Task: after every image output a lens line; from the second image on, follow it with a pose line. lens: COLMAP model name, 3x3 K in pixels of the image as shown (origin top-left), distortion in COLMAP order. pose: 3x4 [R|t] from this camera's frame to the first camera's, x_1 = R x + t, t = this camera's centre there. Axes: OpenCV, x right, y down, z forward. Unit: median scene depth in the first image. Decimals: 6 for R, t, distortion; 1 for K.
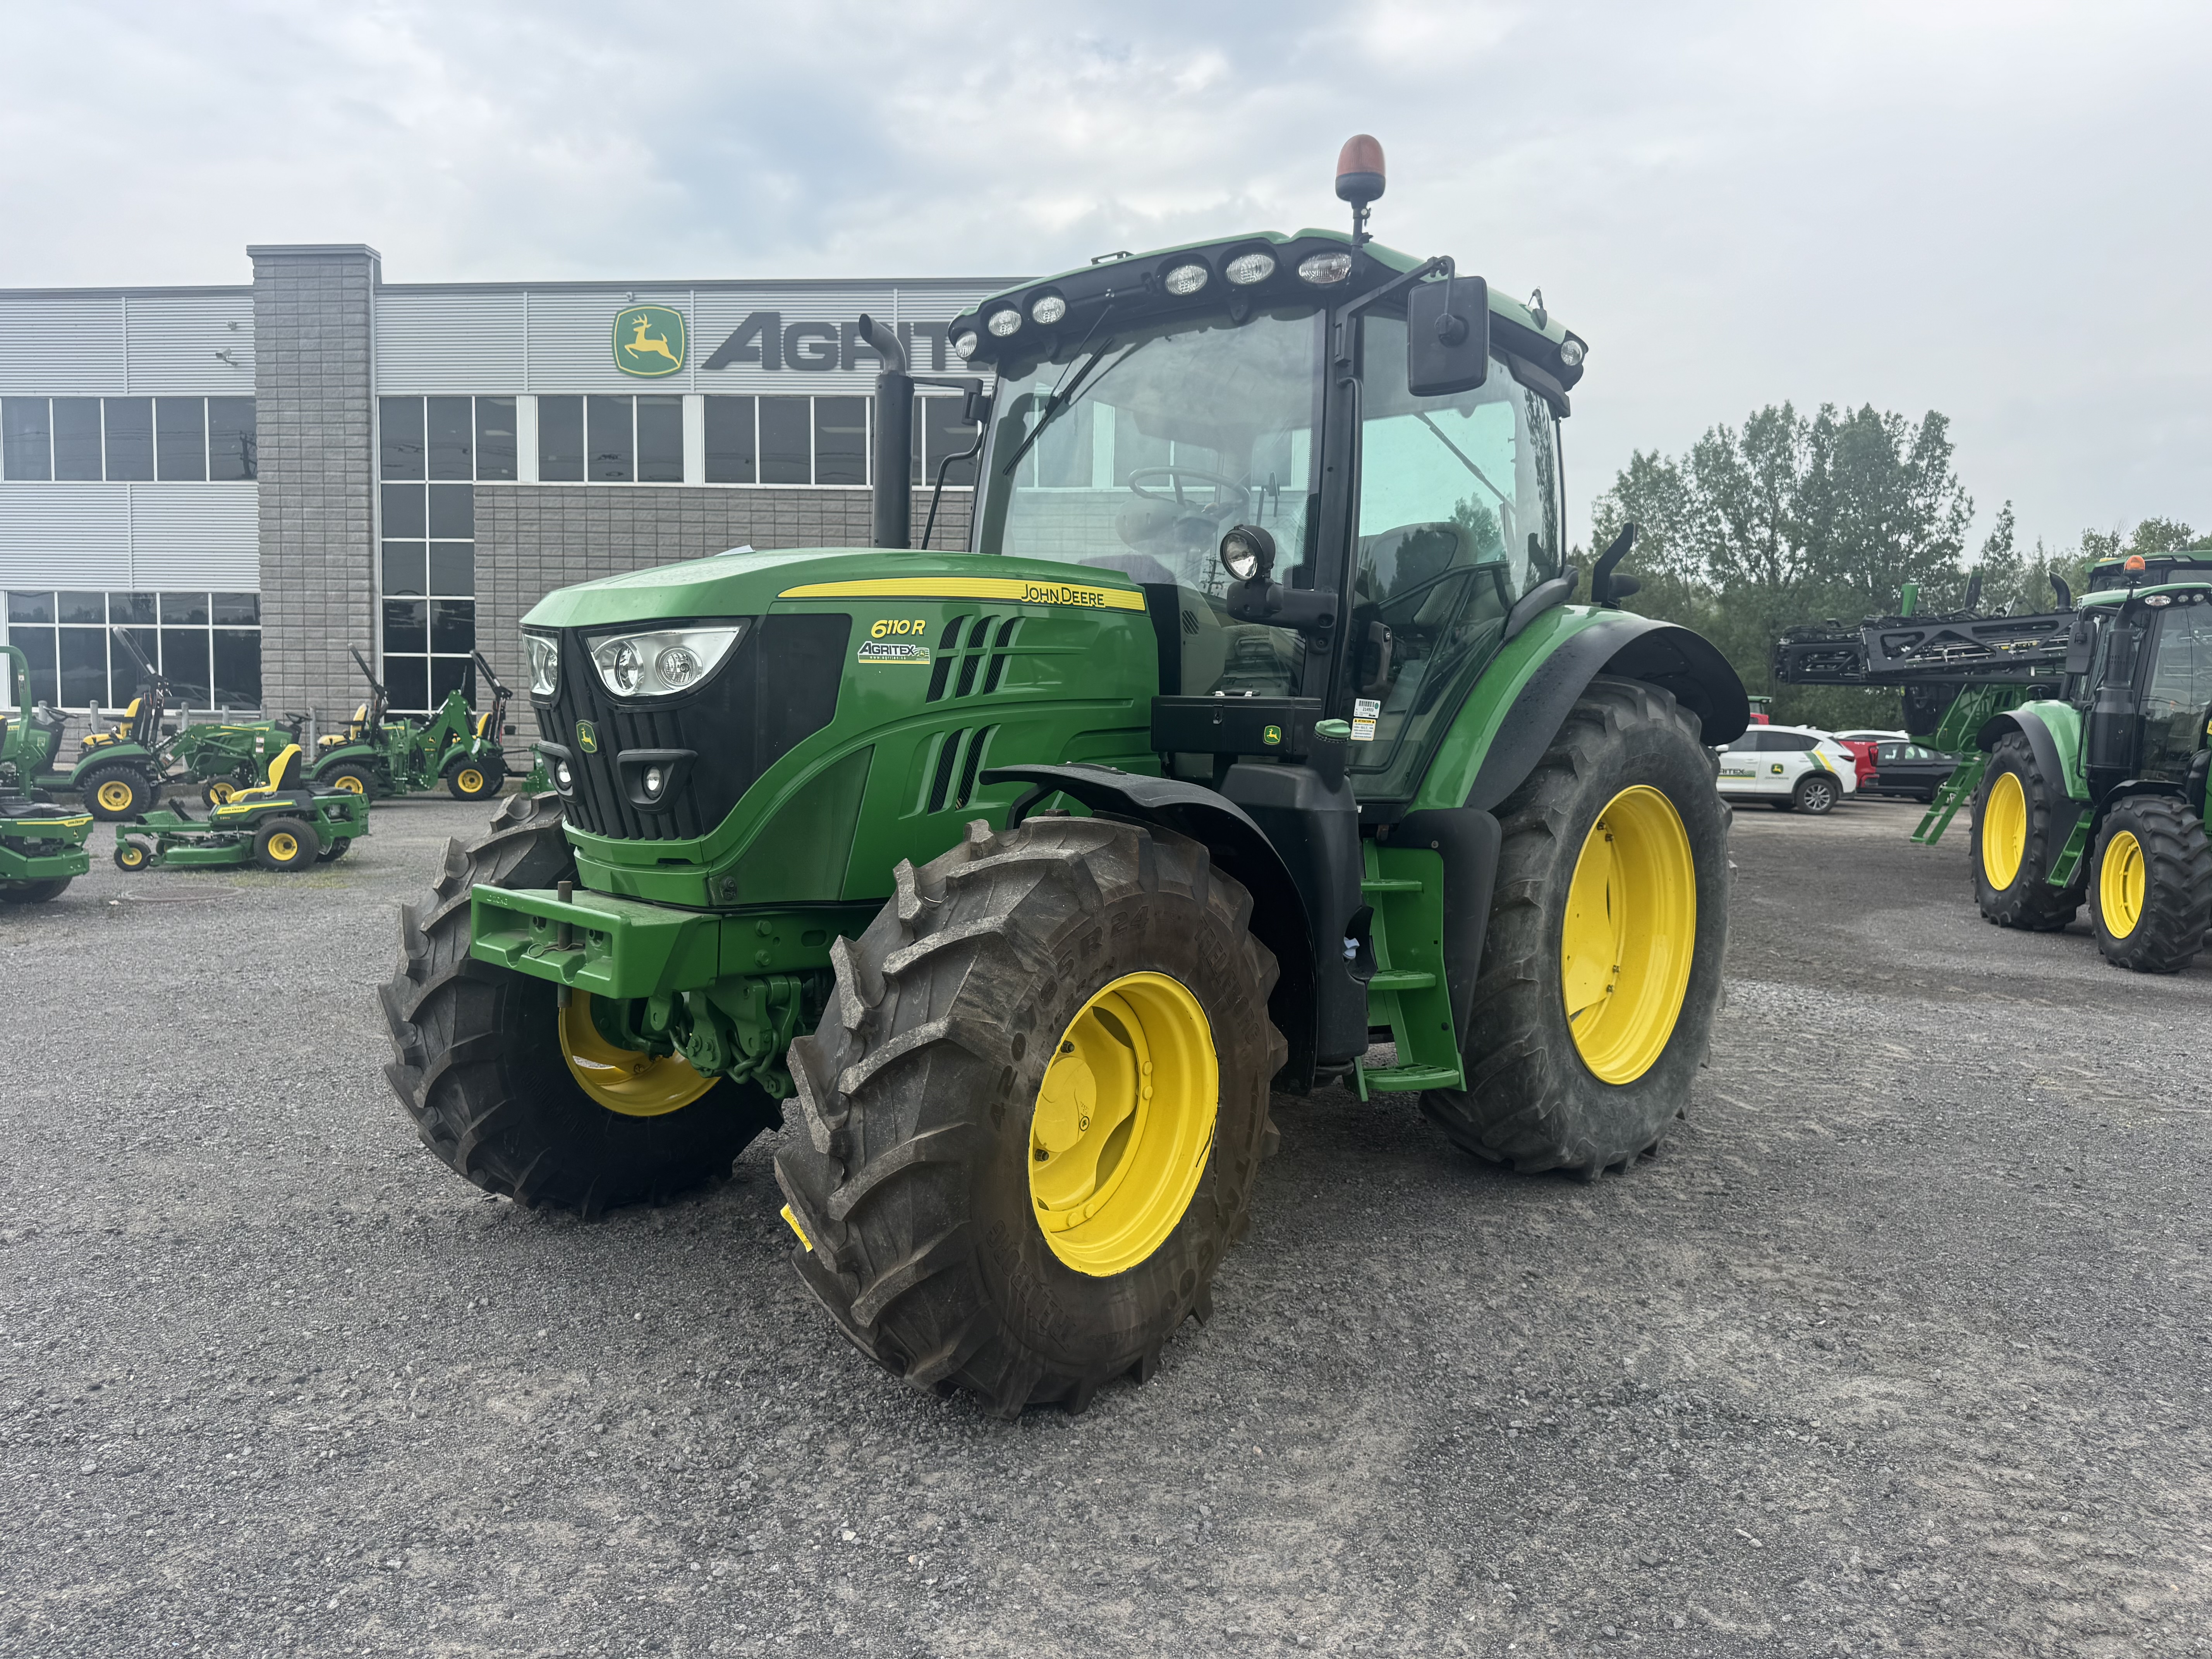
lens RADIAL K [[1759.0, 0, 1184.3], [0, 1759.0, 822.6], [0, 0, 1]] dist [0.136463, -0.223935]
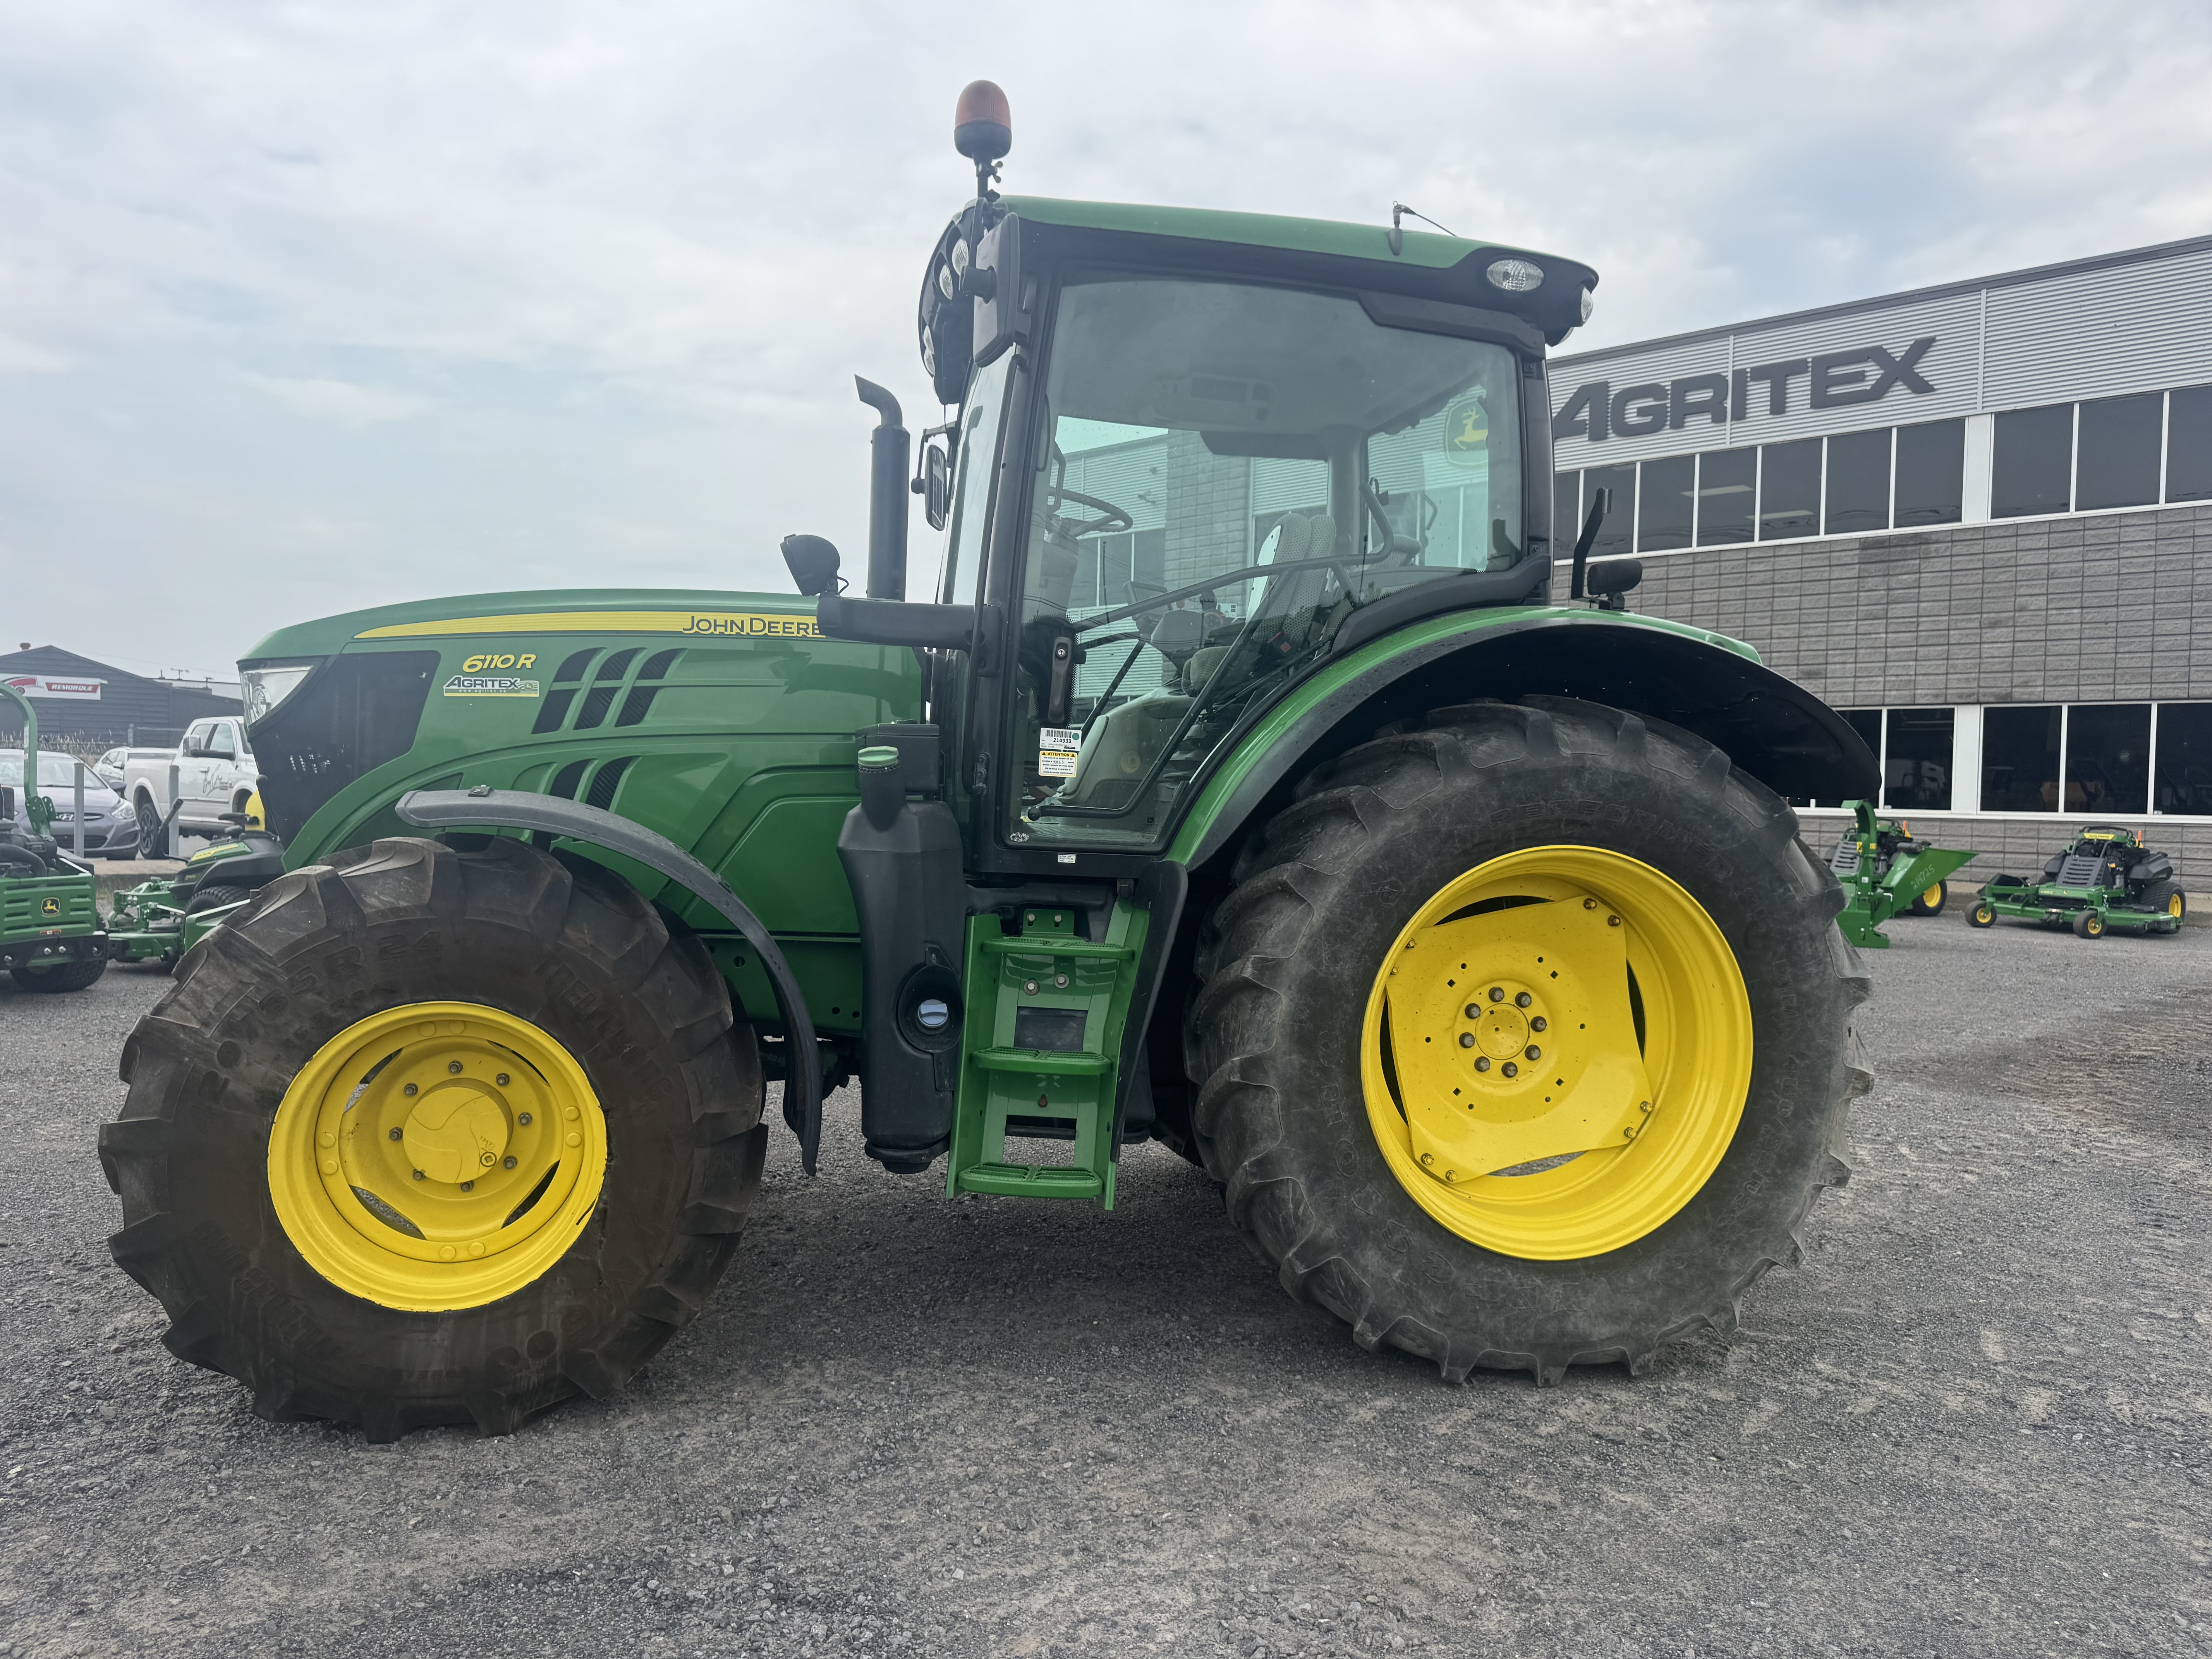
lens RADIAL K [[1759.0, 0, 1184.3], [0, 1759.0, 822.6], [0, 0, 1]] dist [0.136463, -0.223935]
pose [[0.750864, 0.007795, -0.660411, 0.677590], [-0.045626, 0.998154, -0.040094, 0.006408], [0.658879, 0.060237, 0.749833, 0.389501]]
